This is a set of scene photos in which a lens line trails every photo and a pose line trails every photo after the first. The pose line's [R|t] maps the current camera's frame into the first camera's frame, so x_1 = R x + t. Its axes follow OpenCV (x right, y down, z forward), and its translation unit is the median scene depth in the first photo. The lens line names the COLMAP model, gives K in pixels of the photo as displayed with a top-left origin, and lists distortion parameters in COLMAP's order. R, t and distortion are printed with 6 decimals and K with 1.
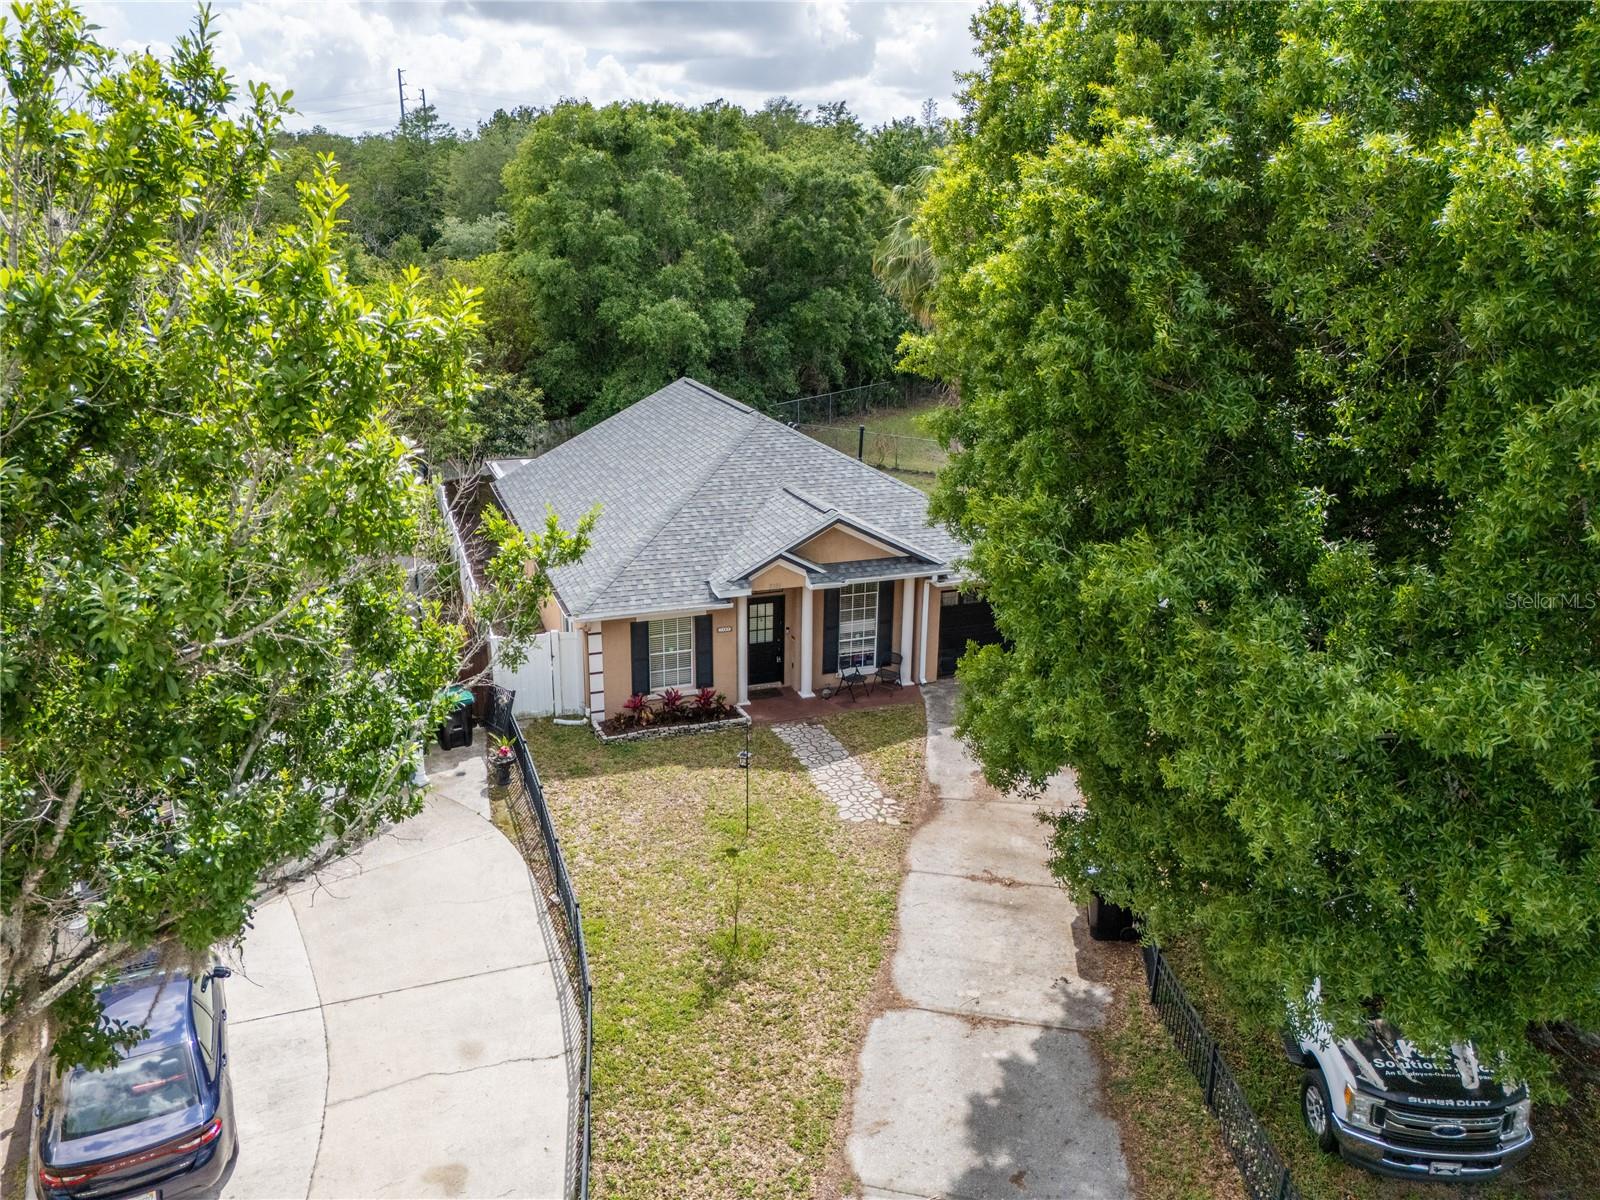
lens RADIAL K [[1137.8, 0, 786.3], [0, 1137.8, 600.3], [0, 0, 1]] dist [0.003233, -0.001580]
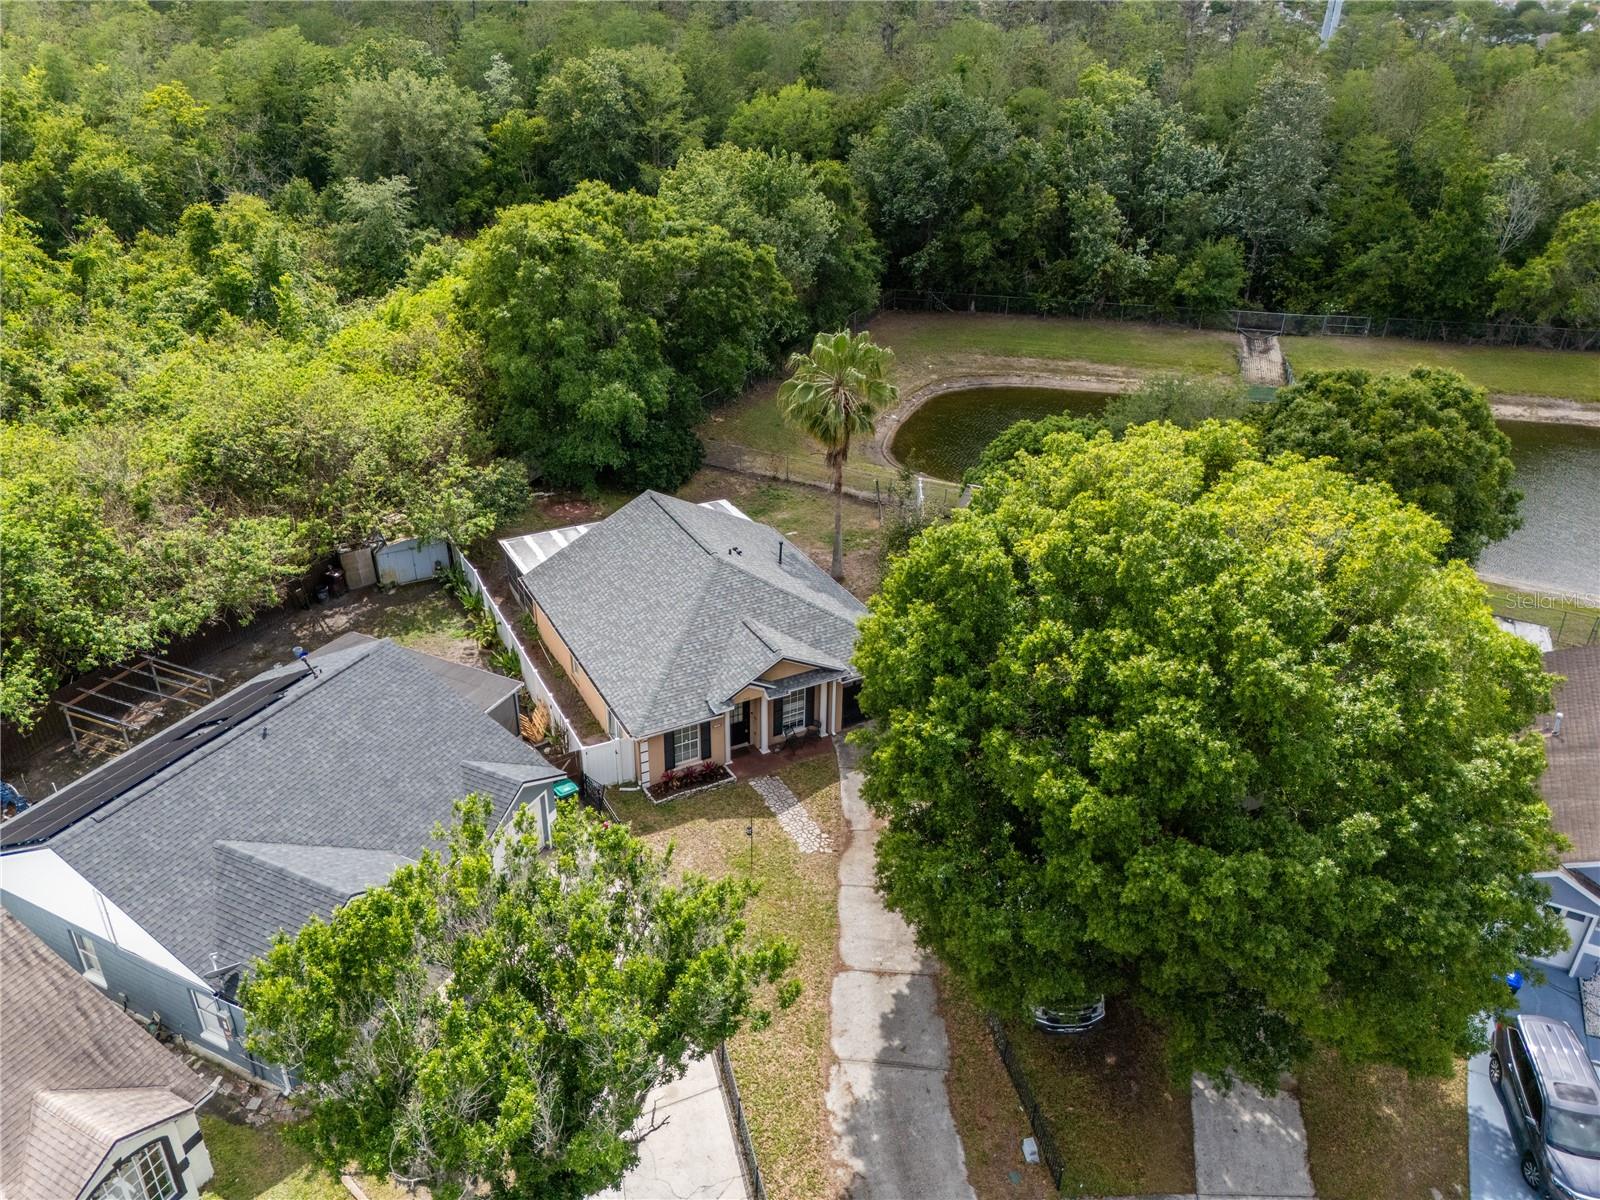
lens RADIAL K [[1137.8, 0, 786.3], [0, 1137.8, 600.3], [0, 0, 1]] dist [0.003233, -0.001580]
pose [[0.990891, -0.061854, 0.119618, -0.143765], [0.037873, 0.980421, 0.193237, -0.477489], [-0.129229, -0.186947, 0.973833, -0.603004]]
